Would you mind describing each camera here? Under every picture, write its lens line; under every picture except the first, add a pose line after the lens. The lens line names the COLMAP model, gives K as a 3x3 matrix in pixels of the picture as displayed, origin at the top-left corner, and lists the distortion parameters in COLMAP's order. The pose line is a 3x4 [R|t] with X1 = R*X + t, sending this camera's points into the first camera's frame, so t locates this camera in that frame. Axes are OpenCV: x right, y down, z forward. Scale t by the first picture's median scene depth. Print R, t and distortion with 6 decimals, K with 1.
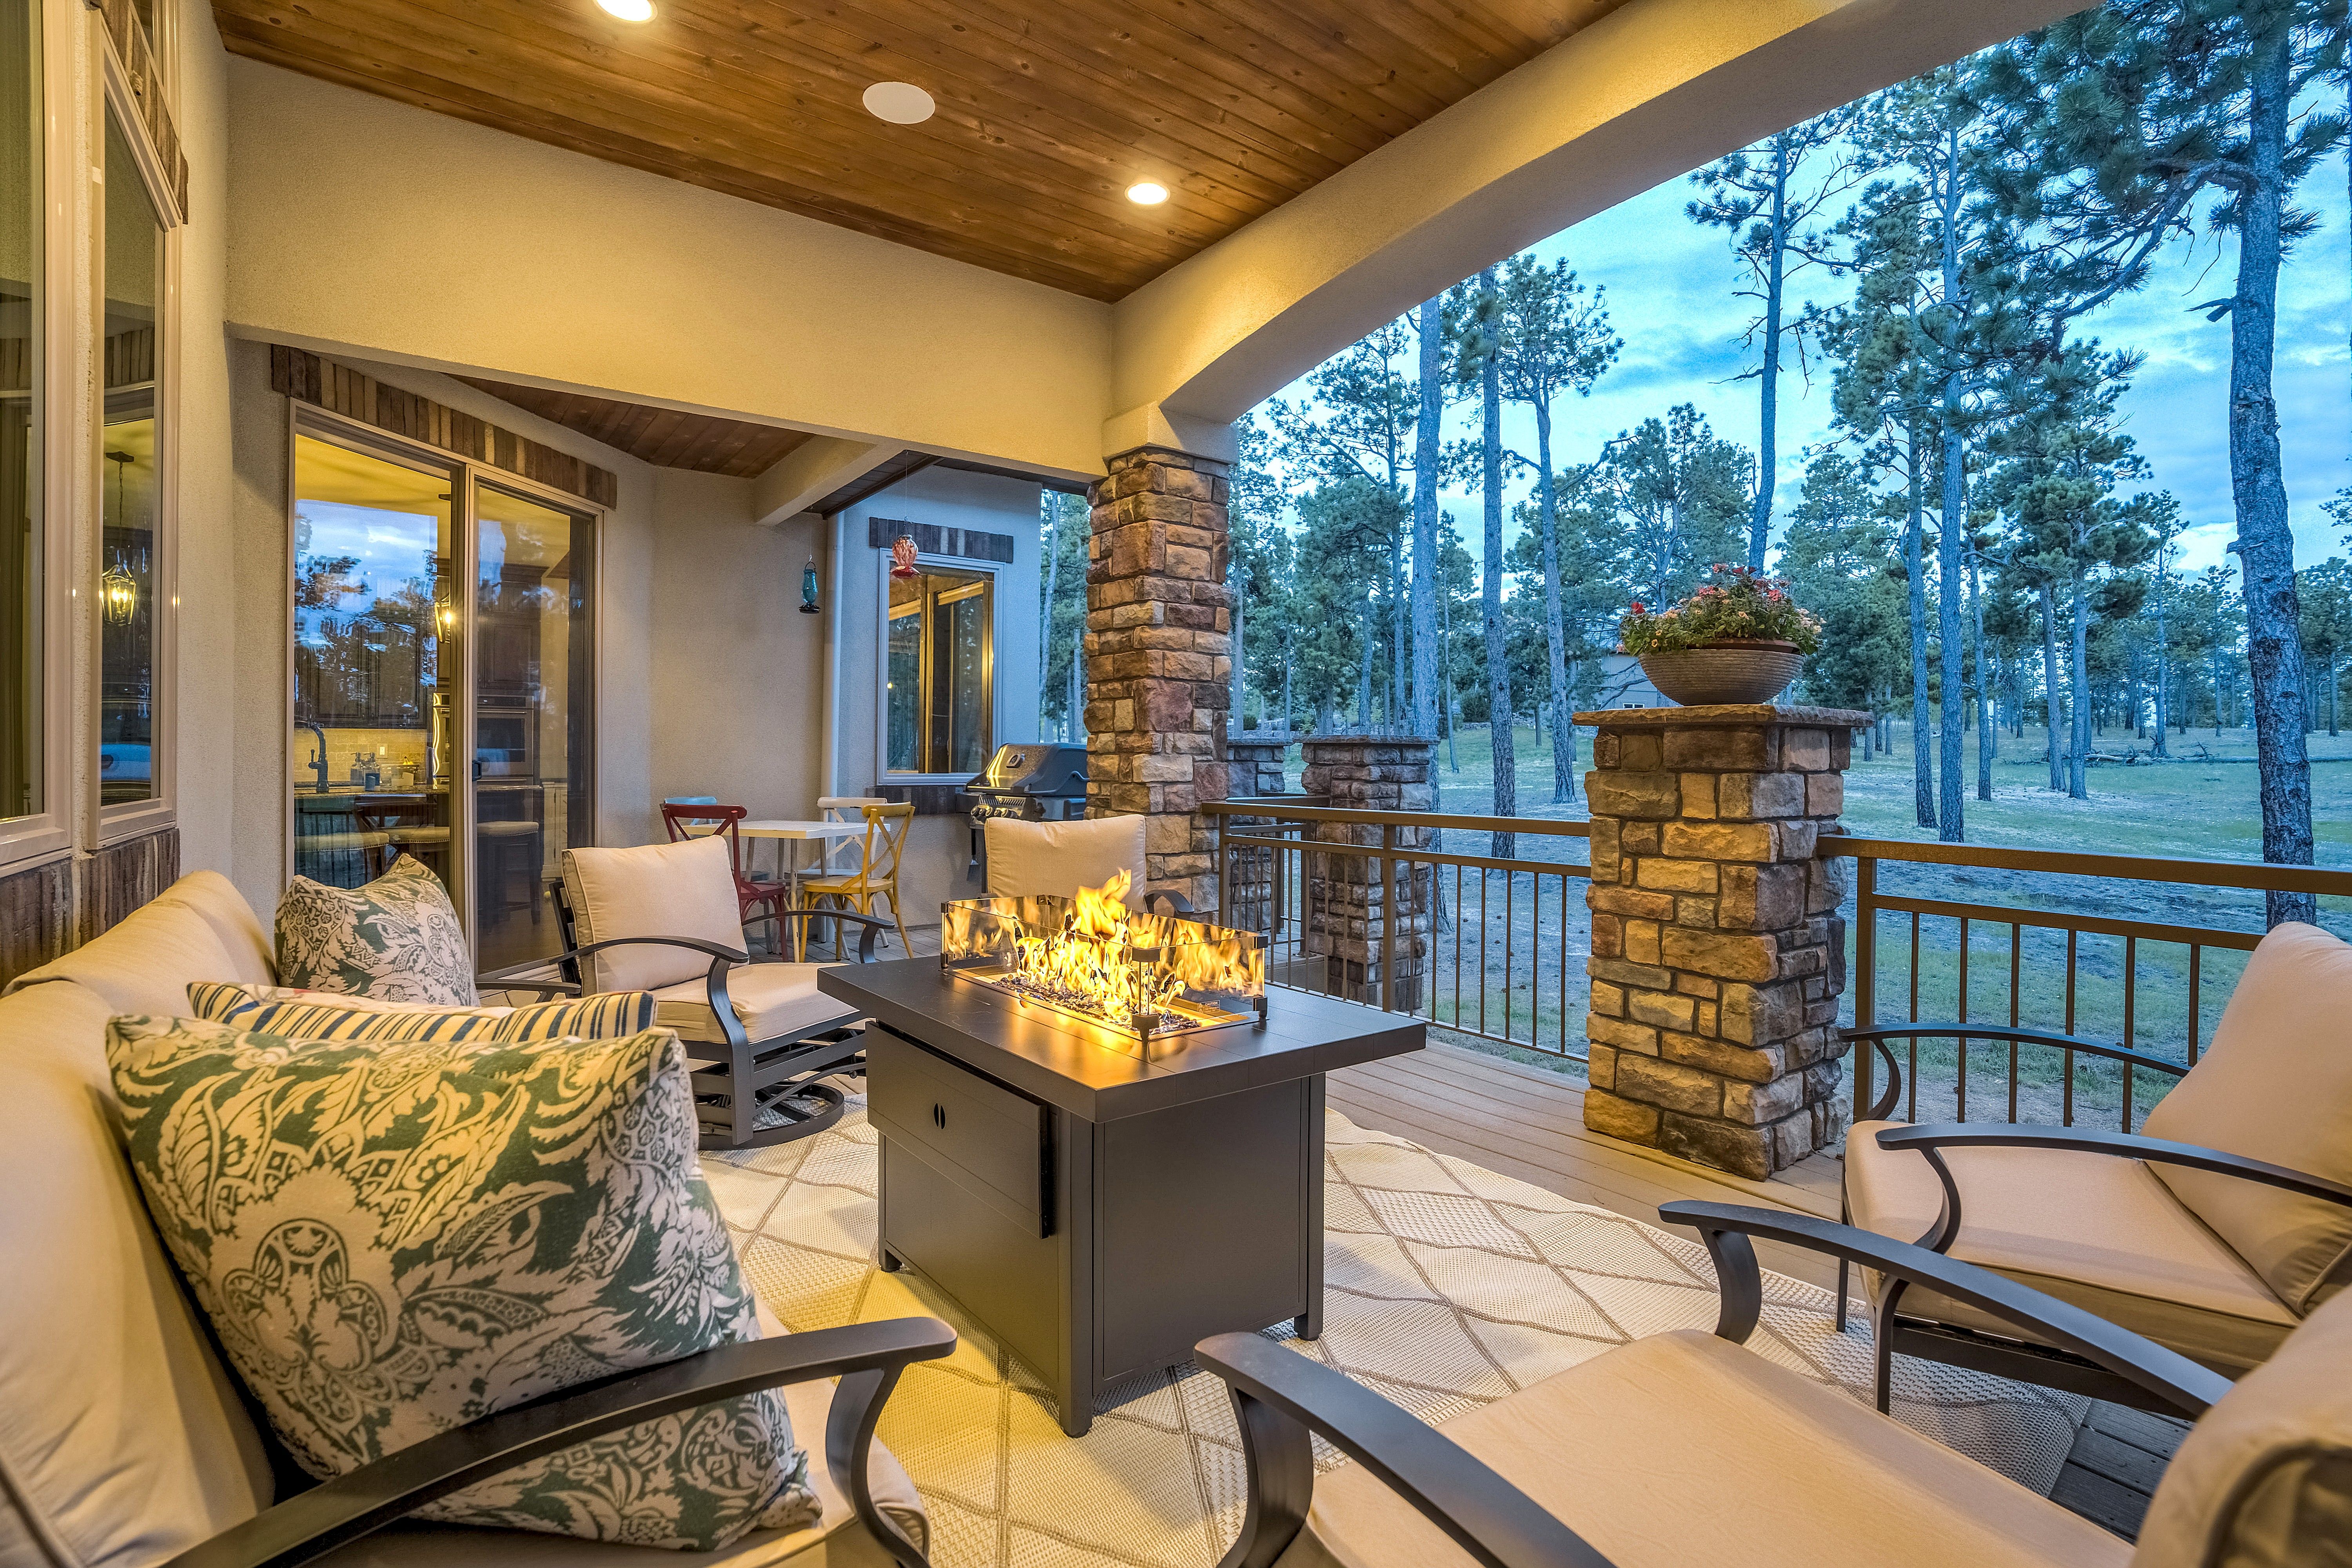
lens RADIAL K [[1116.7, 0, 1167.5], [0, 1116.7, 777.5], [0, 0, 1]] dist [-0.001705, 0.008000]
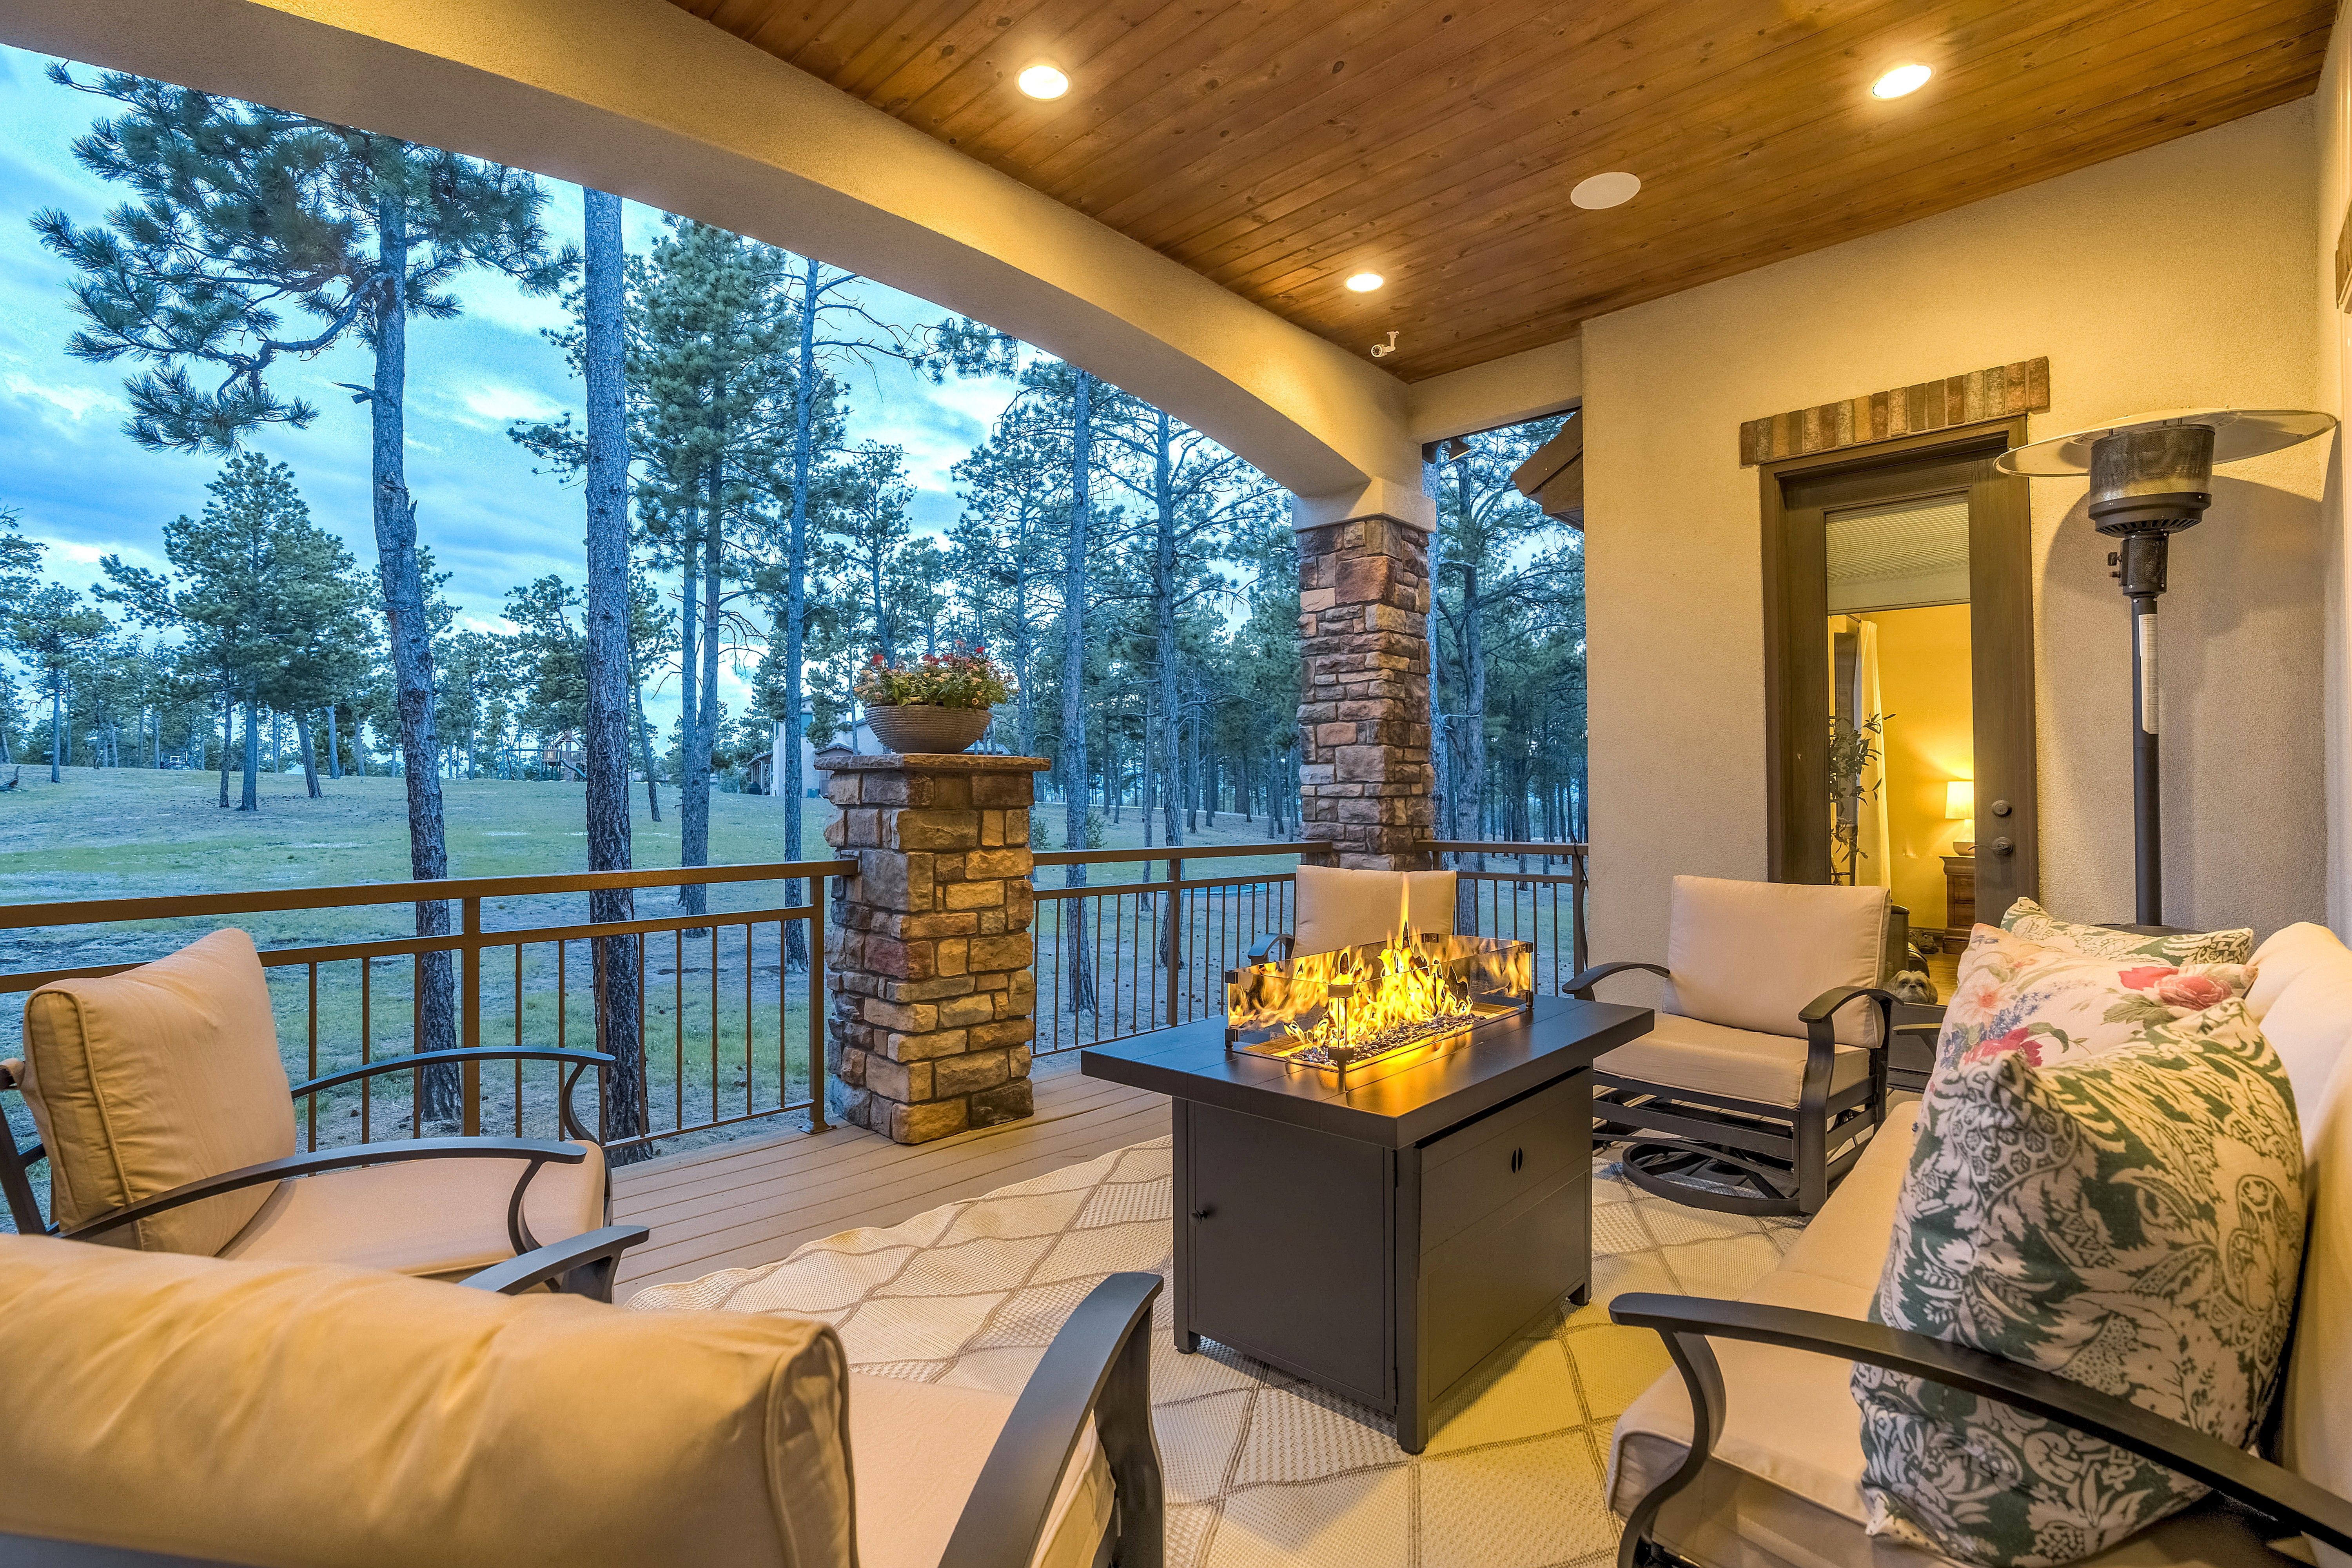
lens RADIAL K [[1116.7, 0, 1167.5], [0, 1116.7, 777.5], [0, 0, 1]] dist [-0.001705, 0.008000]
pose [[-0.165600, 0.010131, 0.986141, -0.755537], [0.014734, 0.999861, -0.007797, -0.026285], [-0.986083, 0.013239, -0.165726, 0.976628]]
